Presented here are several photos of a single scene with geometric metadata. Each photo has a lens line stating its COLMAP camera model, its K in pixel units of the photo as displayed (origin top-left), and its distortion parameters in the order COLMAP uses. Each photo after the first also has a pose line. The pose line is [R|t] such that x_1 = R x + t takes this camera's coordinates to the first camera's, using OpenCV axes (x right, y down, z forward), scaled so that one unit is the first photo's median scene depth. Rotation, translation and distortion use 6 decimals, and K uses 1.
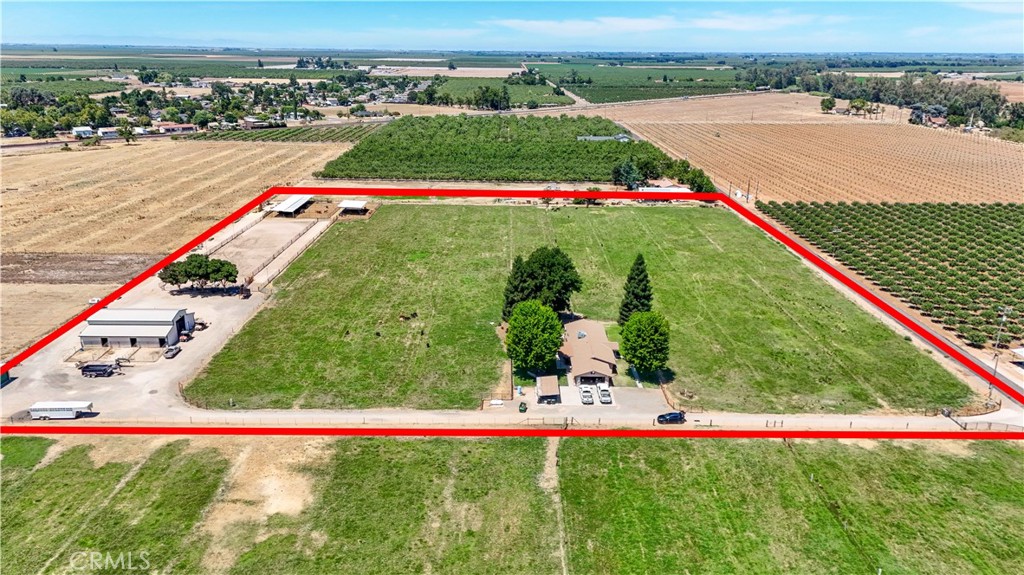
lens RADIAL K [[756.2, 0, 511.4], [0, 756.2, 281.3], [0, 0, 1]] dist [0.083171, -0.072494]
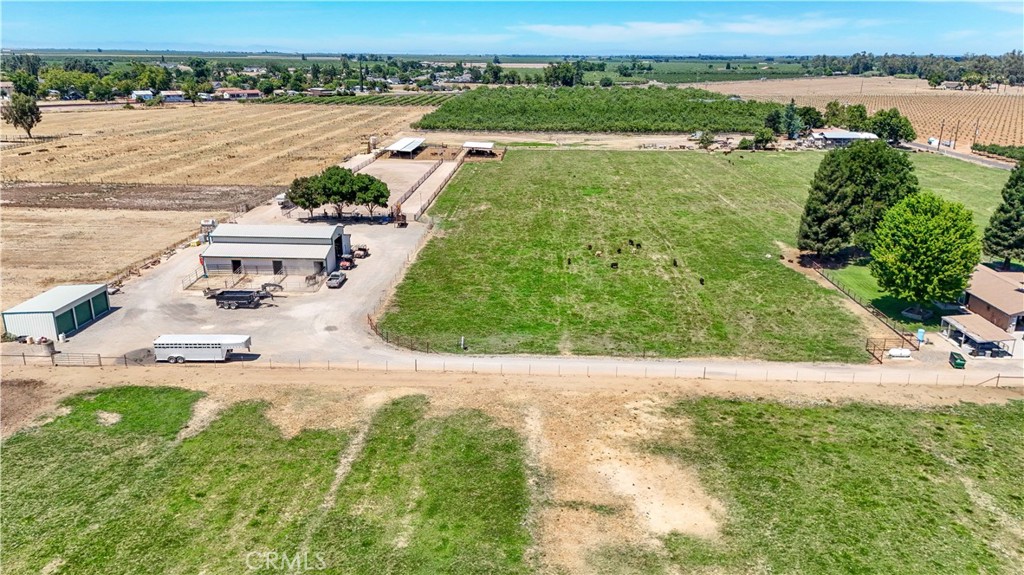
lens RADIAL K [[756.2, 0, 512.7], [0, 756.2, 285.1], [0, 0, 1]] dist [0.083171, -0.072494]
pose [[0.999207, 0.009883, -0.038578, -0.282317], [-0.009899, 0.999951, -0.000208, 0.103350], [0.038574, 0.000590, 0.999256, 0.361181]]
